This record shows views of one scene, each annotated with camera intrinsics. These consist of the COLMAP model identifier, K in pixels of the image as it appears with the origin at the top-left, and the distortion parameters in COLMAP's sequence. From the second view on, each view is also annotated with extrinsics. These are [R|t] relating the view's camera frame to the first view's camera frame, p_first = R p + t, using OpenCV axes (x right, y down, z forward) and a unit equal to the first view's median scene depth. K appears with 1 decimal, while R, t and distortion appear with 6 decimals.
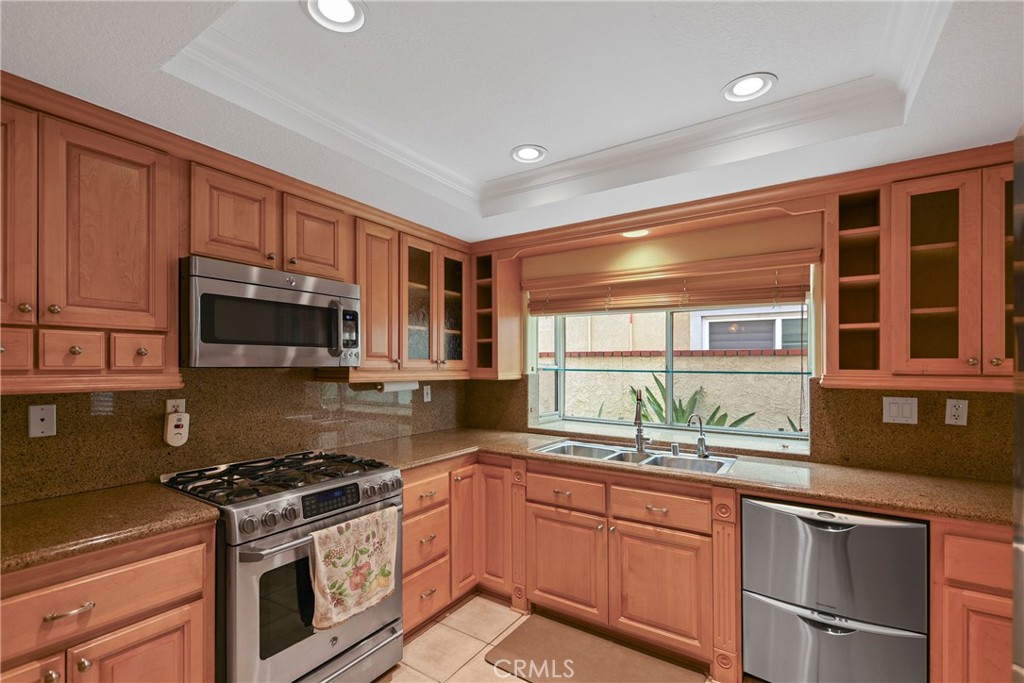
lens RADIAL K [[452.2, 0, 511.3], [0, 452.2, 362.7], [0, 0, 1]] dist [-0.000910, -0.000282]
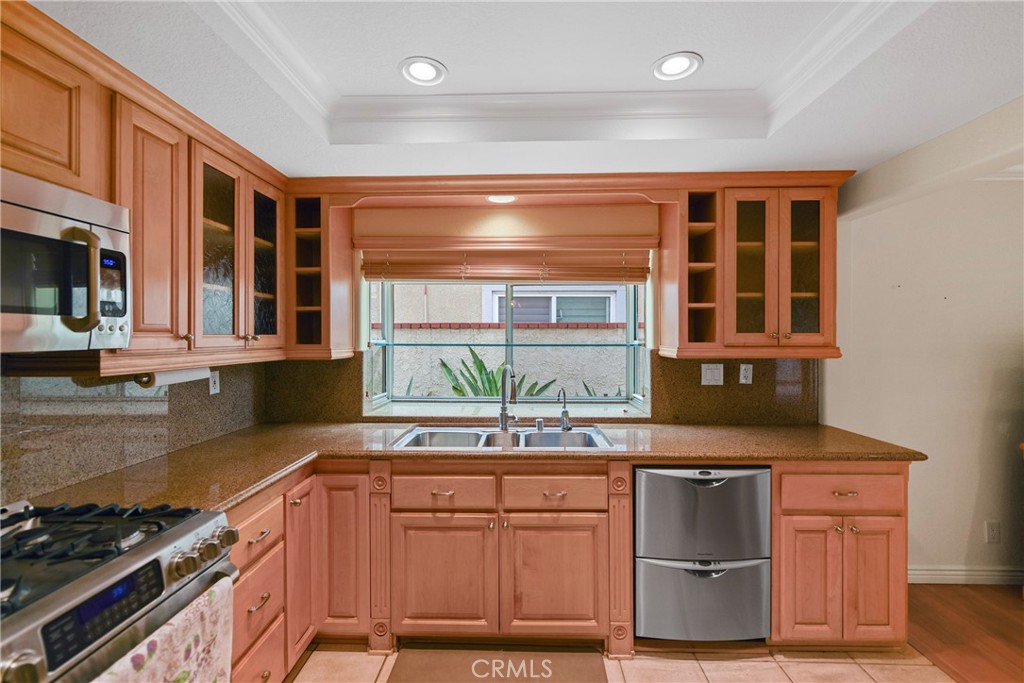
lens RADIAL K [[433.9, 0, 513.6], [0, 433.9, 332.8], [0, 0, 1]] dist [0.002338, -0.004753]
pose [[0.846209, -0.003217, 0.532841, -0.194990], [0.003296, 0.999994, 0.000804, -0.009699], [-0.532841, 0.001076, 0.846215, 0.240998]]
